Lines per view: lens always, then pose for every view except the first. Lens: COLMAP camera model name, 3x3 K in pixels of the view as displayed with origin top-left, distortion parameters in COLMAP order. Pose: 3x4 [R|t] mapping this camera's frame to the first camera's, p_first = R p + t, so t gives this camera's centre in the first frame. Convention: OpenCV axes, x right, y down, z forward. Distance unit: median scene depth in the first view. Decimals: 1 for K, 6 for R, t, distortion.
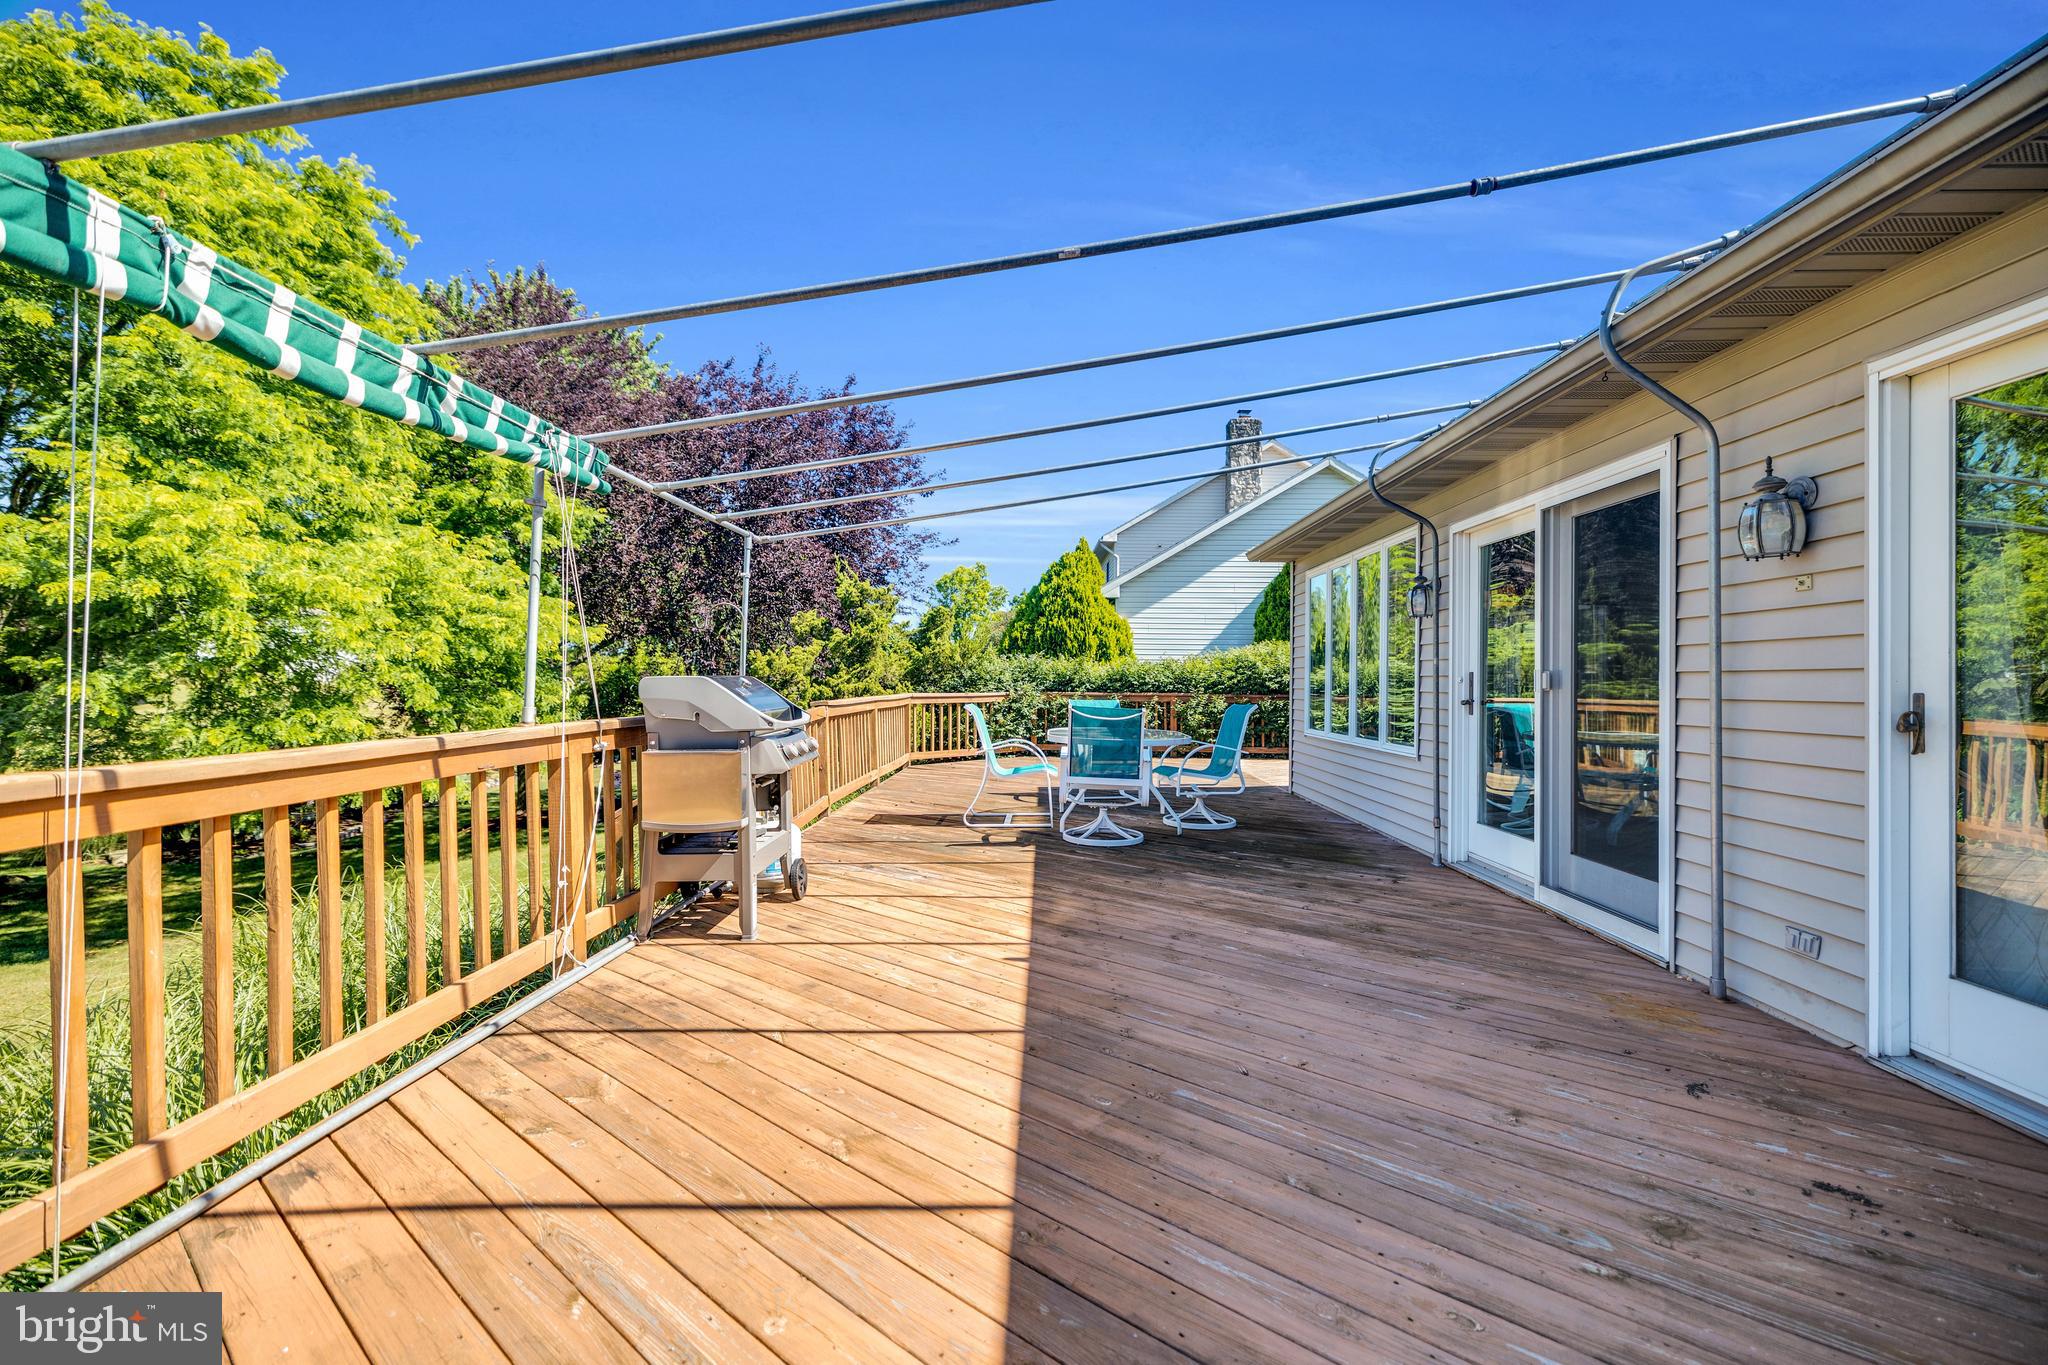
lens RADIAL K [[856.4, 0, 1023.1], [0, 856.4, 676.5], [0, 0, 1]] dist [0.001971, 0.000012]
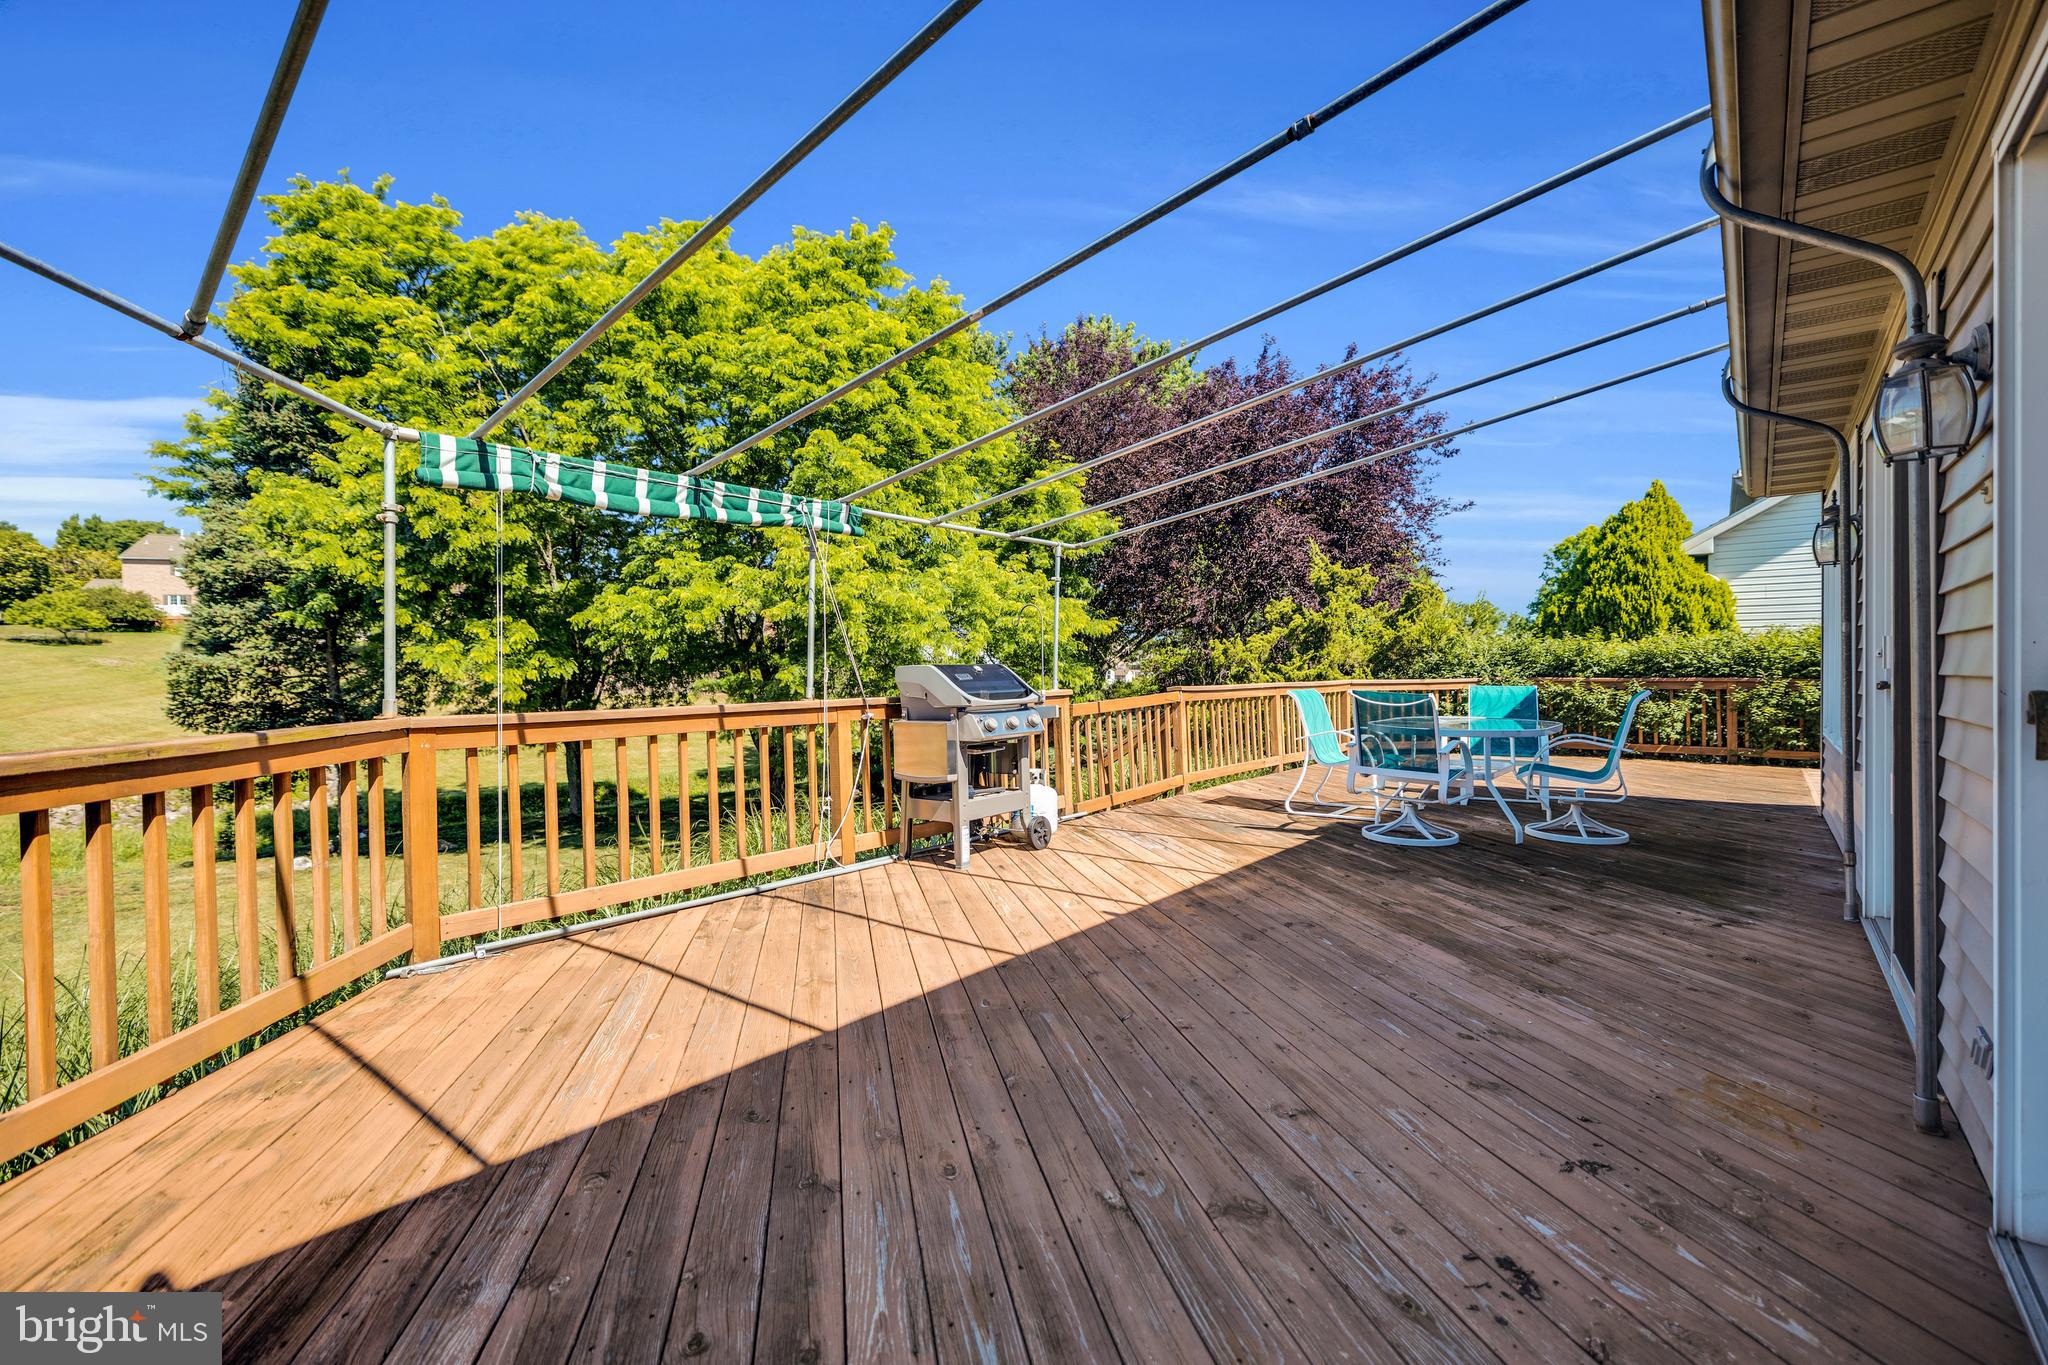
lens RADIAL K [[877.1, 0, 1024.0], [0, 877.1, 682.5], [0, 0, 1]] dist [0.002940, 0.000440]
pose [[0.785281, -0.002723, -0.619134, 0.572072], [0.015167, 0.999775, 0.014840, 0.008224], [0.618954, -0.021043, 0.785145, 0.031026]]
